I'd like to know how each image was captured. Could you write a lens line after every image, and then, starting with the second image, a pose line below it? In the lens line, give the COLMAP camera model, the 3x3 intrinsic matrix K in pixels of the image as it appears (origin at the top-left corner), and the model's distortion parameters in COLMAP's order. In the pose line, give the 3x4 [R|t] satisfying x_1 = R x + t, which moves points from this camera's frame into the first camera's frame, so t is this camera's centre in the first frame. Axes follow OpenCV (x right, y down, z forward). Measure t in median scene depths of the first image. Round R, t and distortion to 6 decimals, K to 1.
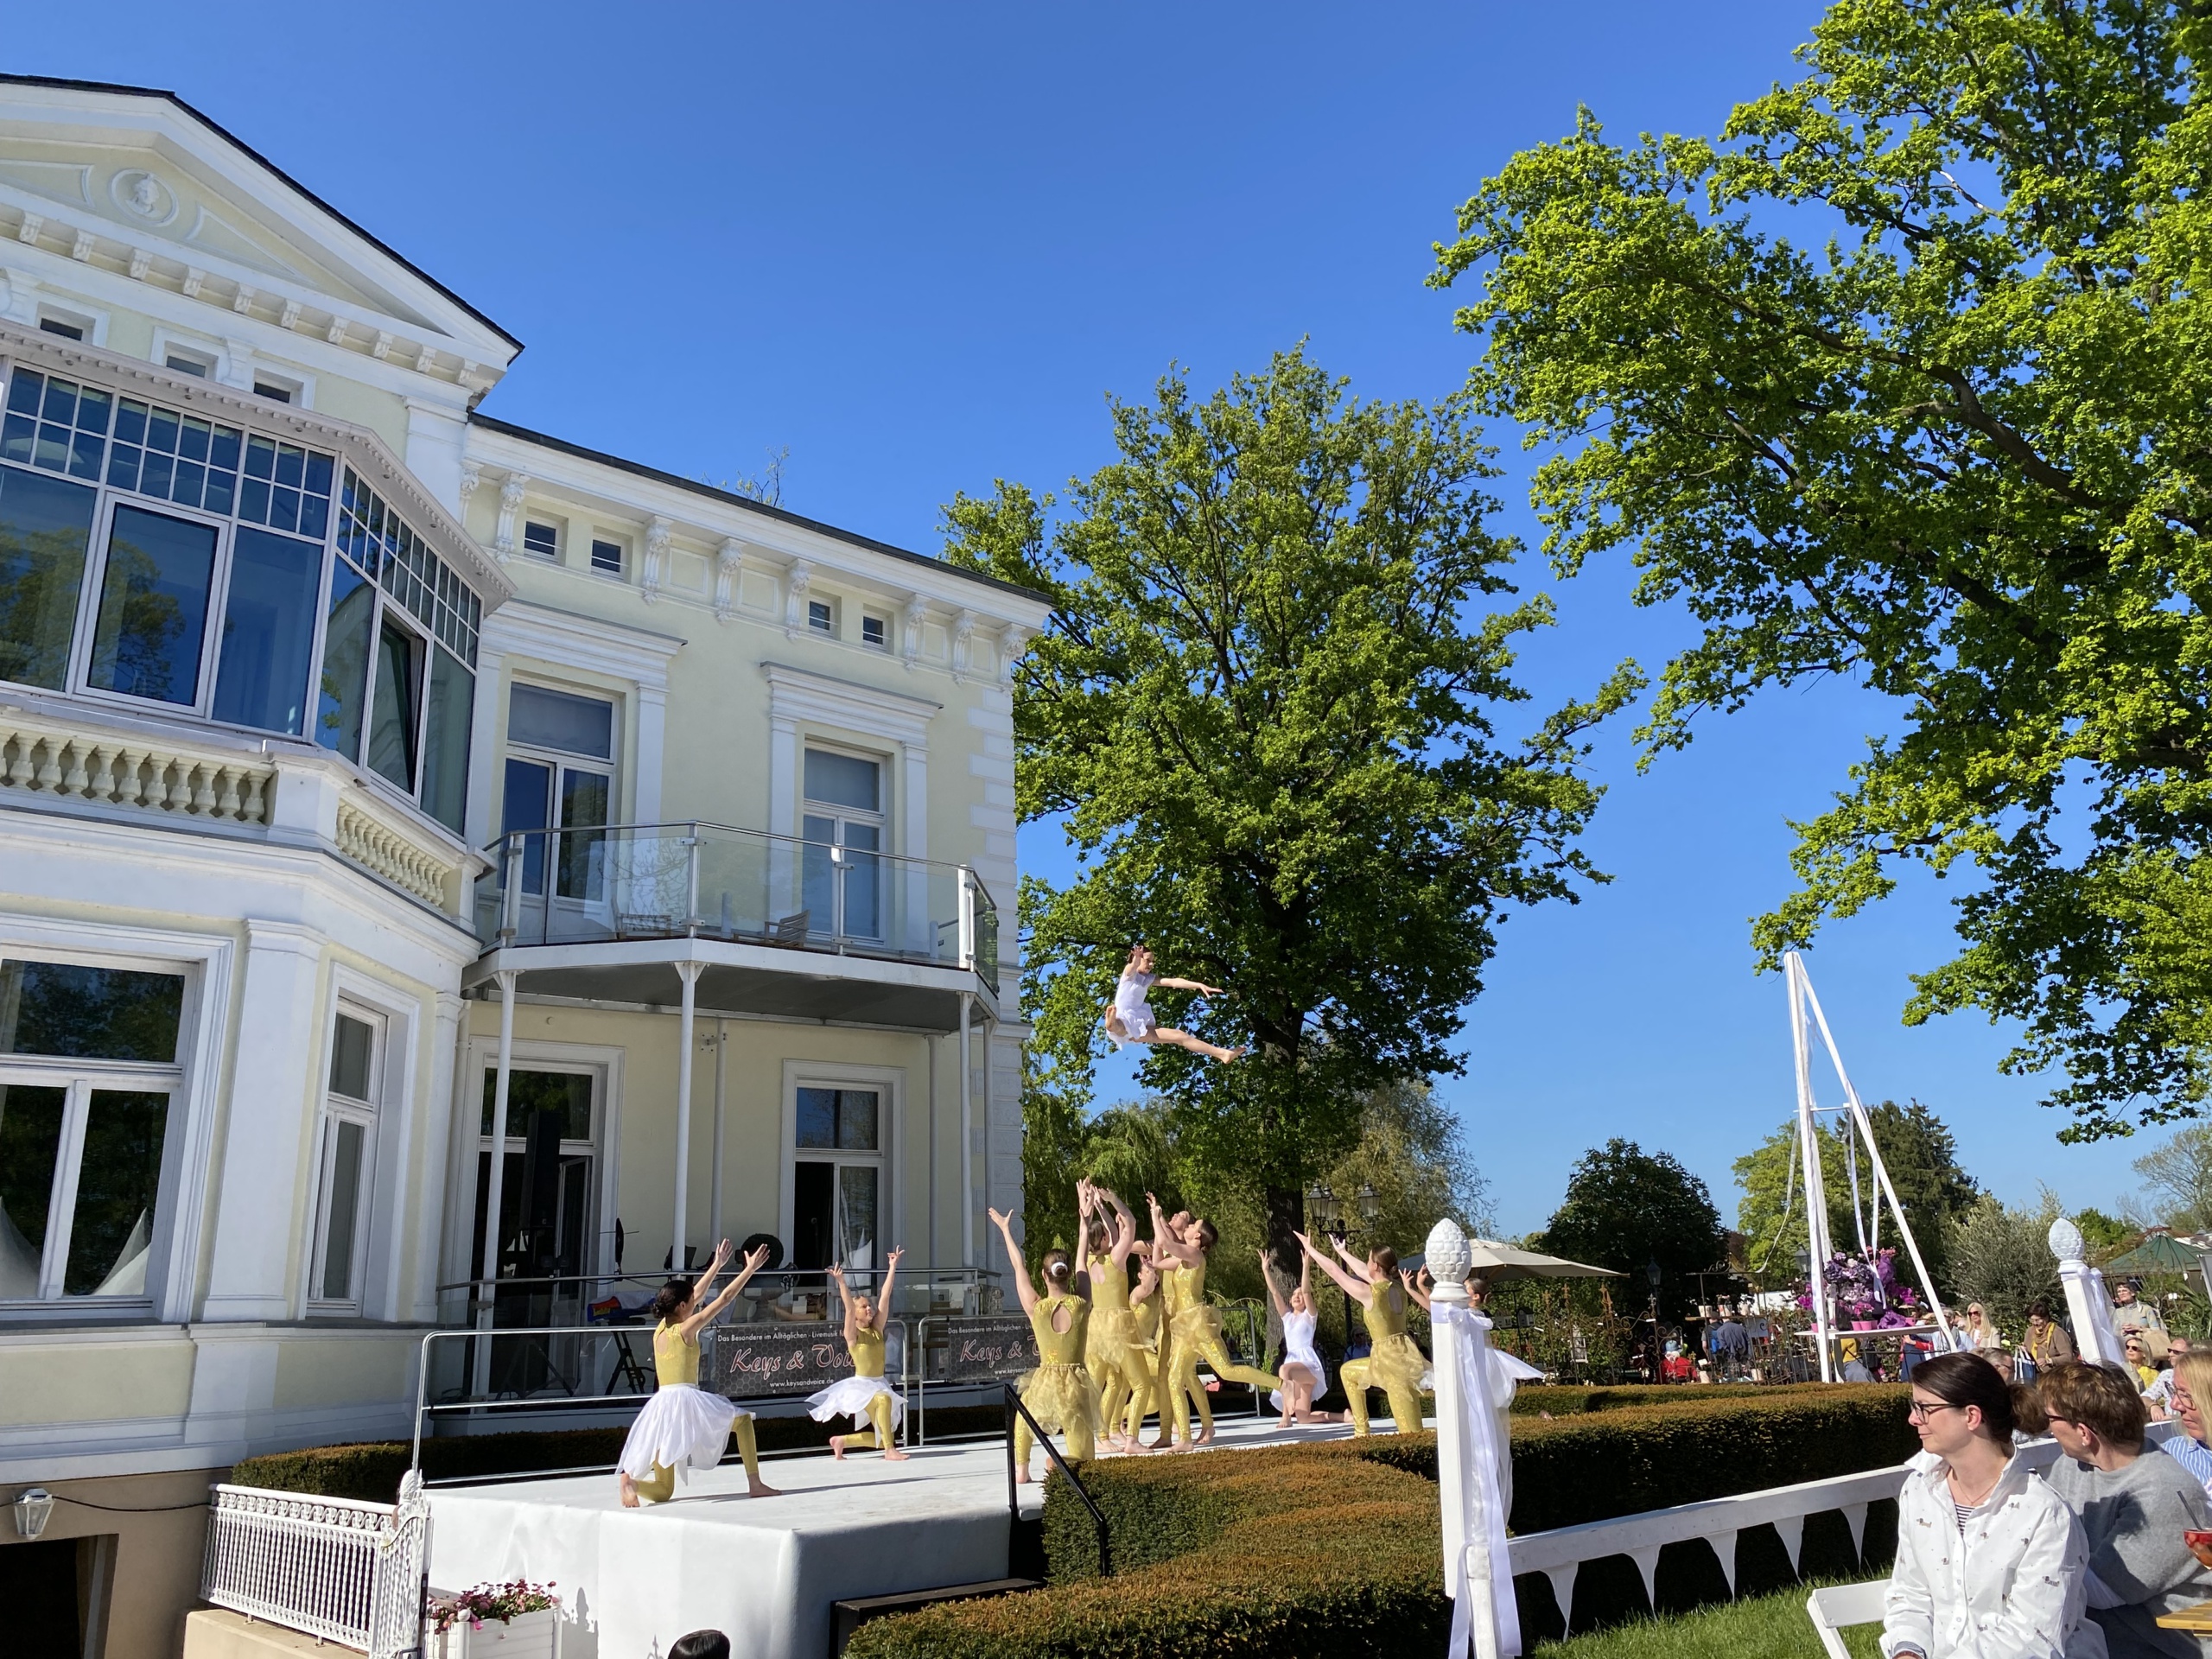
lens RADIAL K [[1643.1, 0, 1111.0], [0, 1643.1, 812.0], [0, 0, 1]] dist [0.025513, -0.028886]
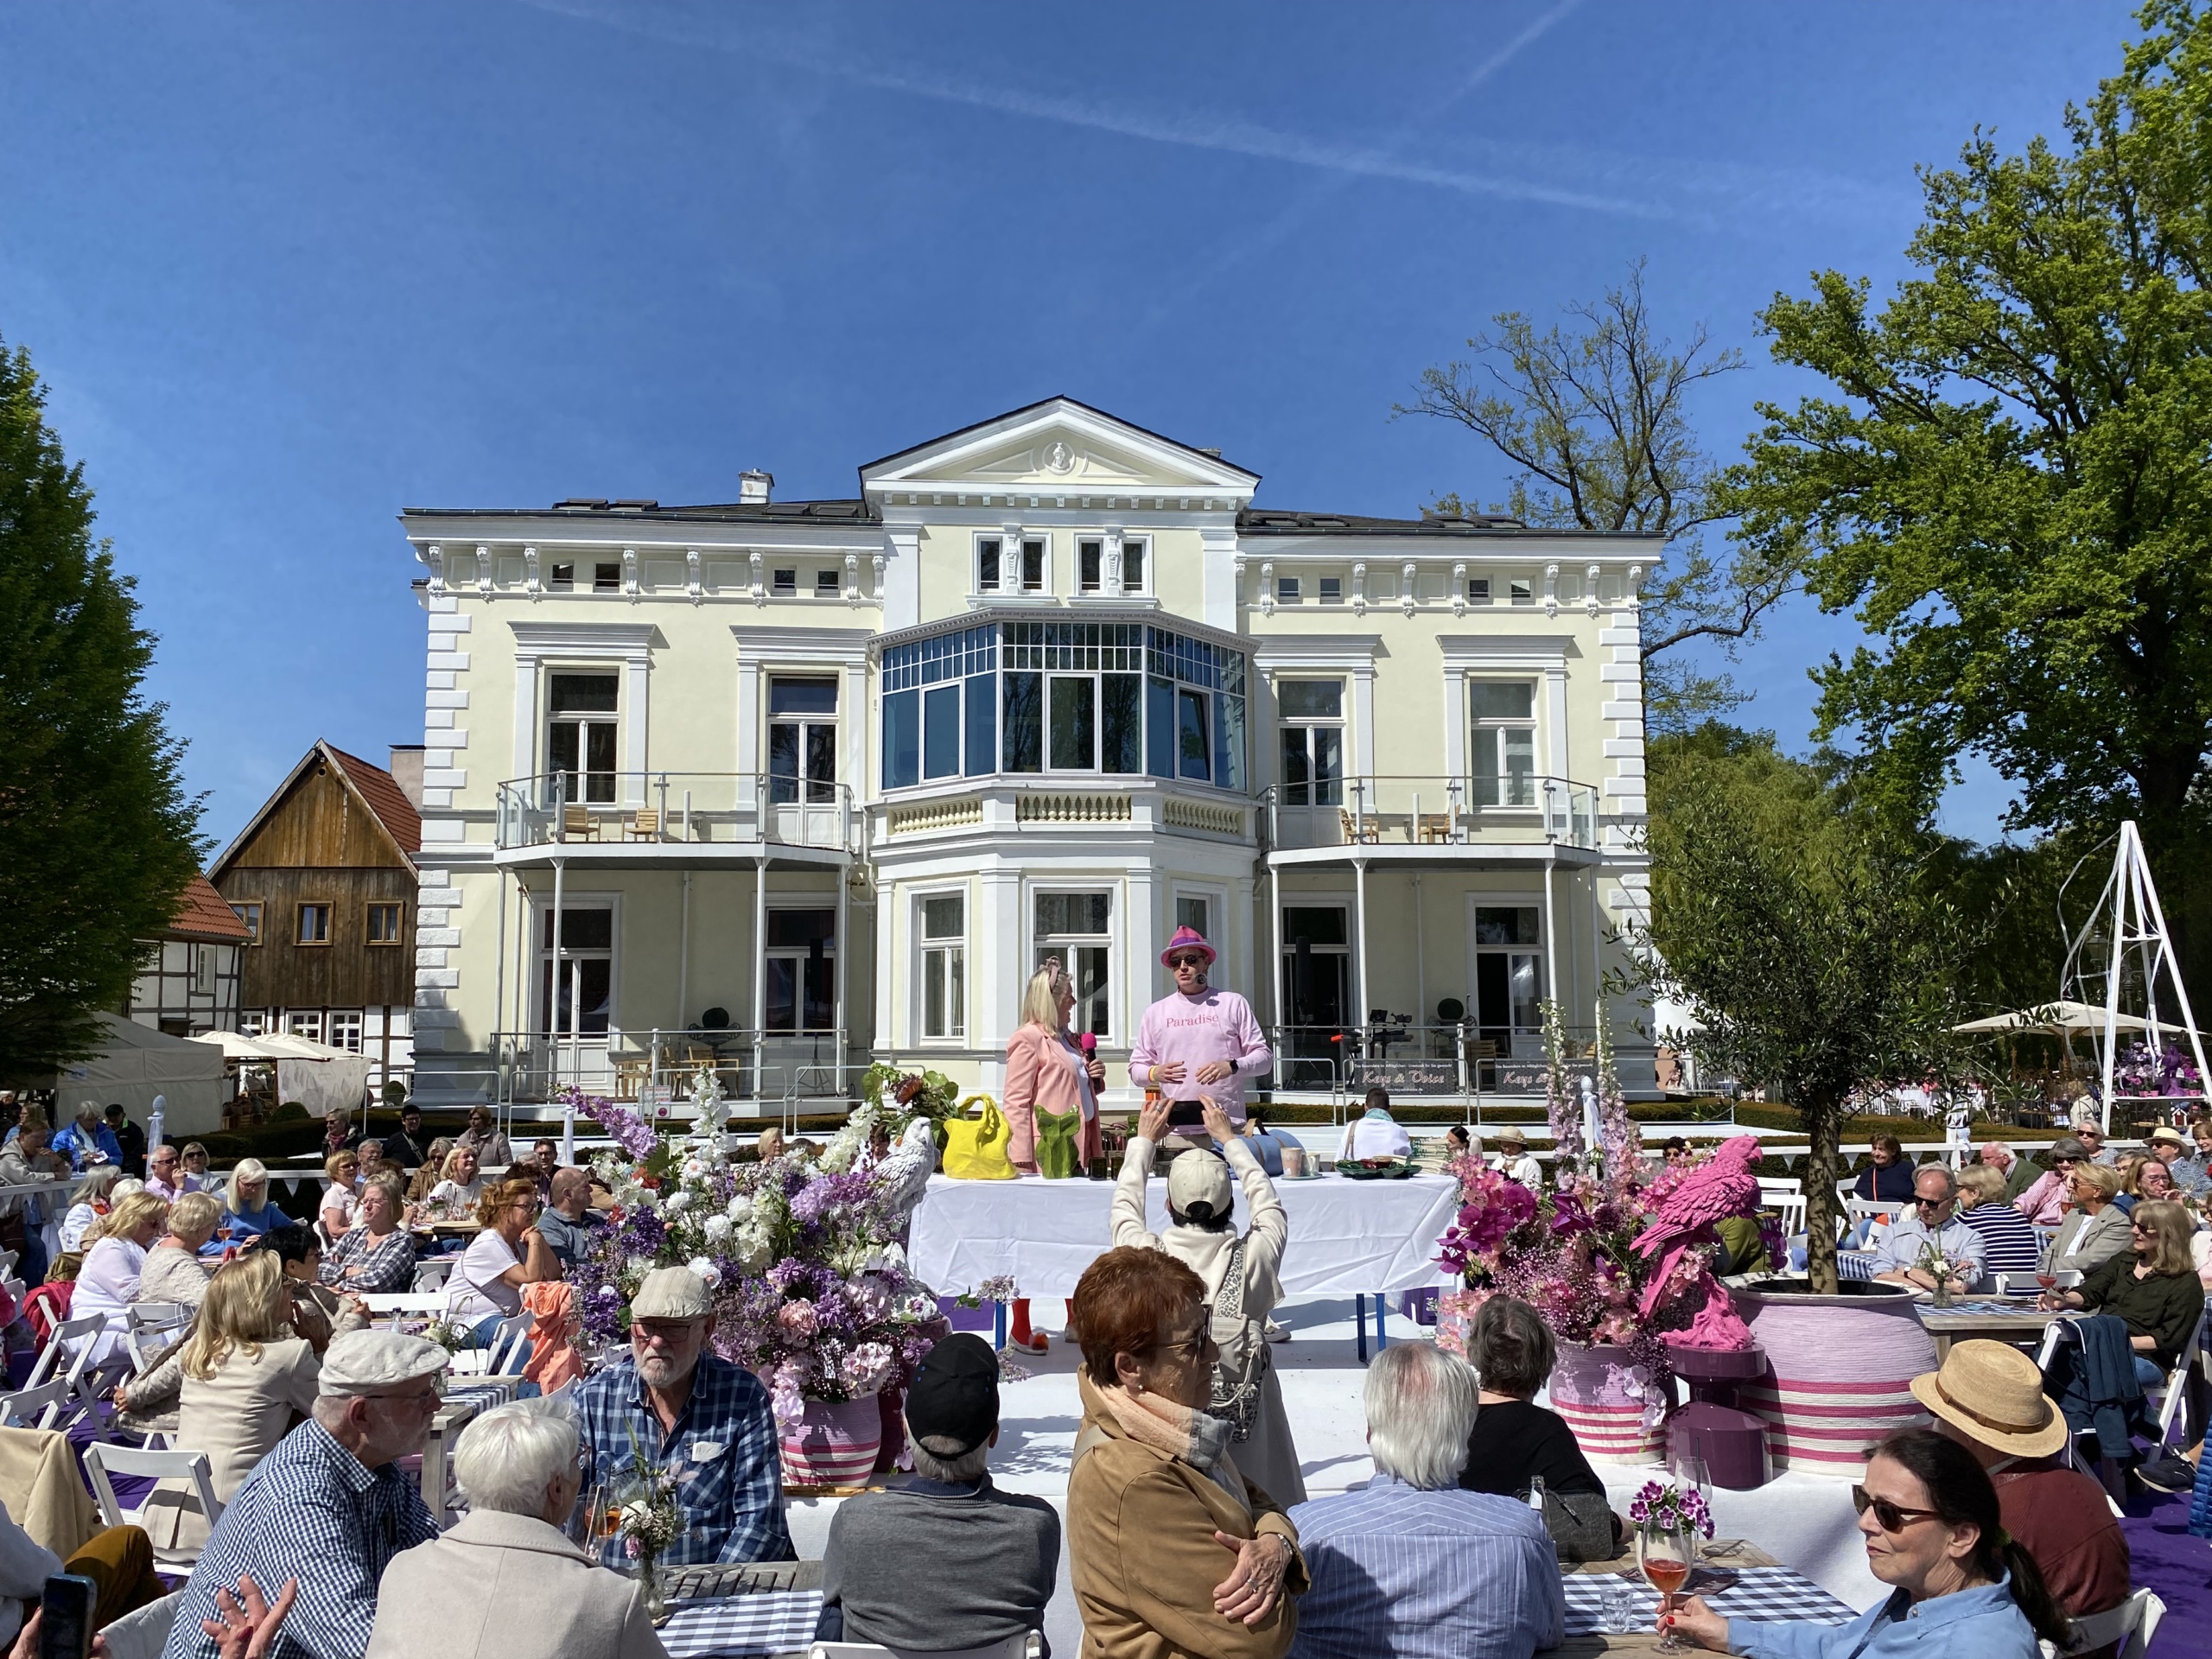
lens RADIAL K [[1643.1, 0, 1095.8], [0, 1643.1, 857.3], [0, 0, 1]] dist [0.025513, -0.028886]
pose [[0.799624, -0.014156, -0.600334, 0.537224], [0.146893, 0.973961, 0.172691, -0.237996], [0.582258, -0.226273, 0.780882, -0.508206]]
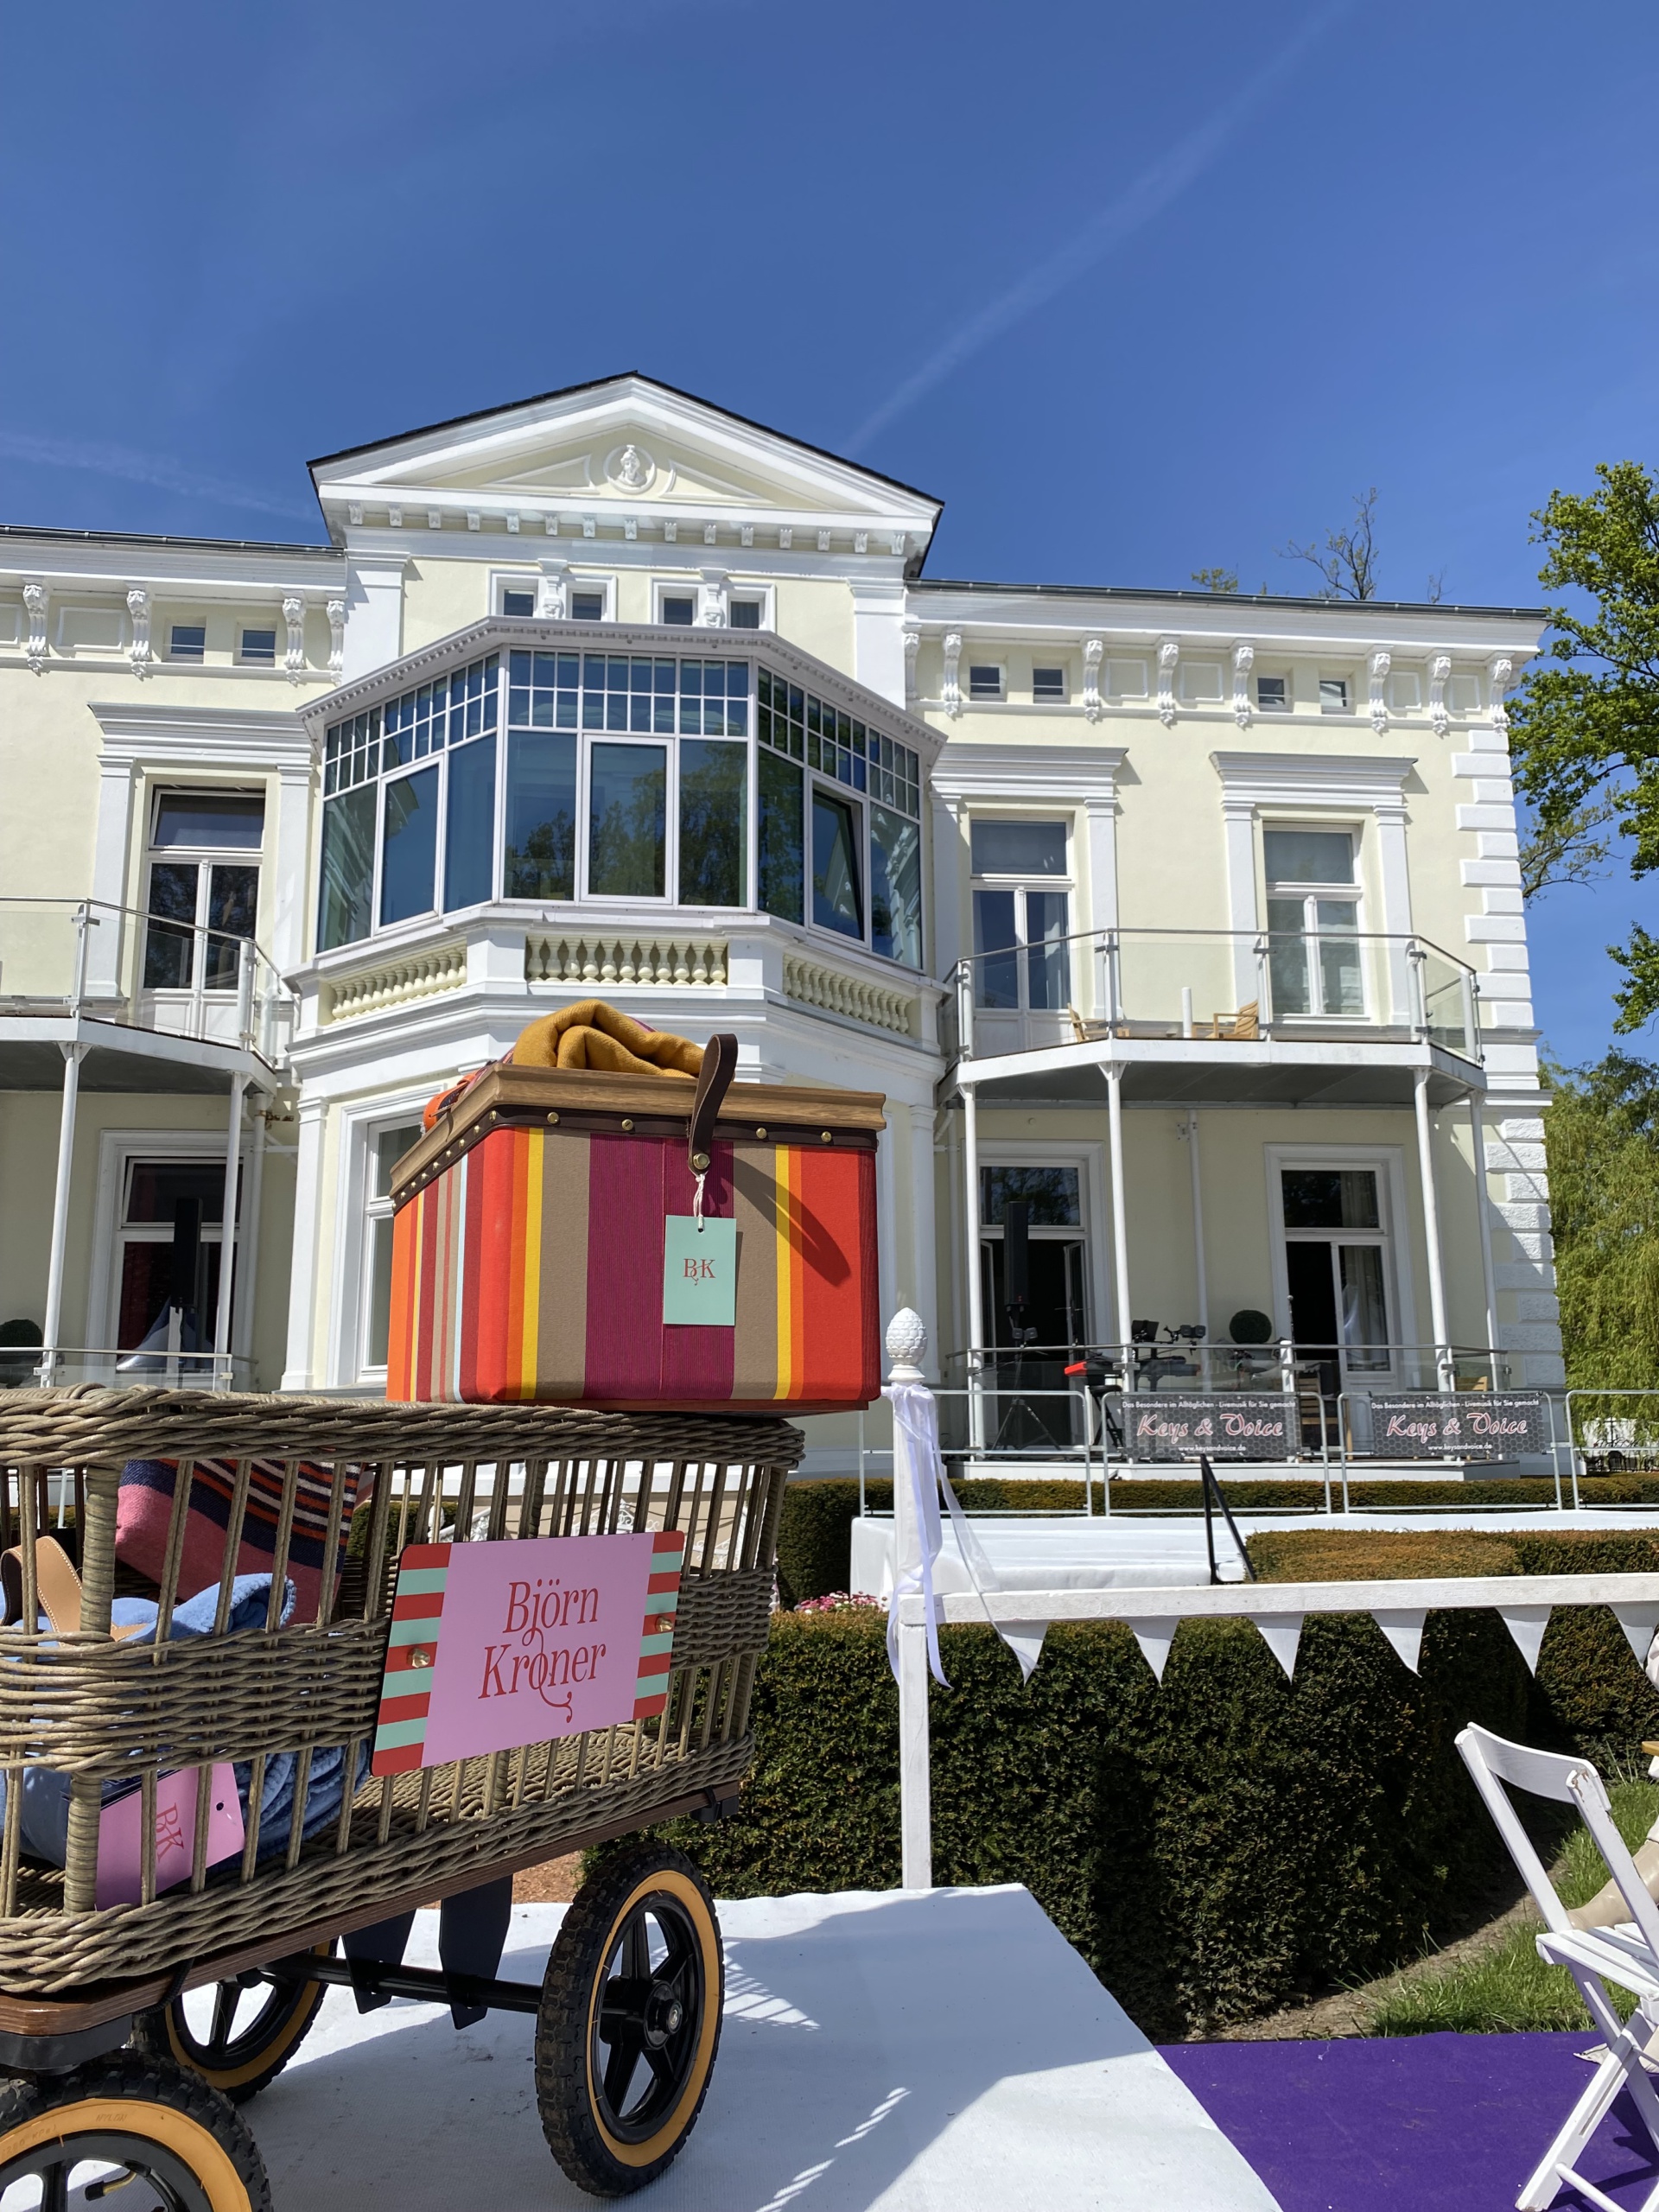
lens RADIAL K [[1643.1, 0, 840.8], [0, 1643.1, 1109.7], [0, 0, 1]] dist [0.025513, -0.028886]
pose [[0.828245, -0.064994, -0.556584, 0.173796], [0.138455, 0.986191, 0.090872, 0.000515], [0.542992, -0.152326, 0.825807, 0.020944]]
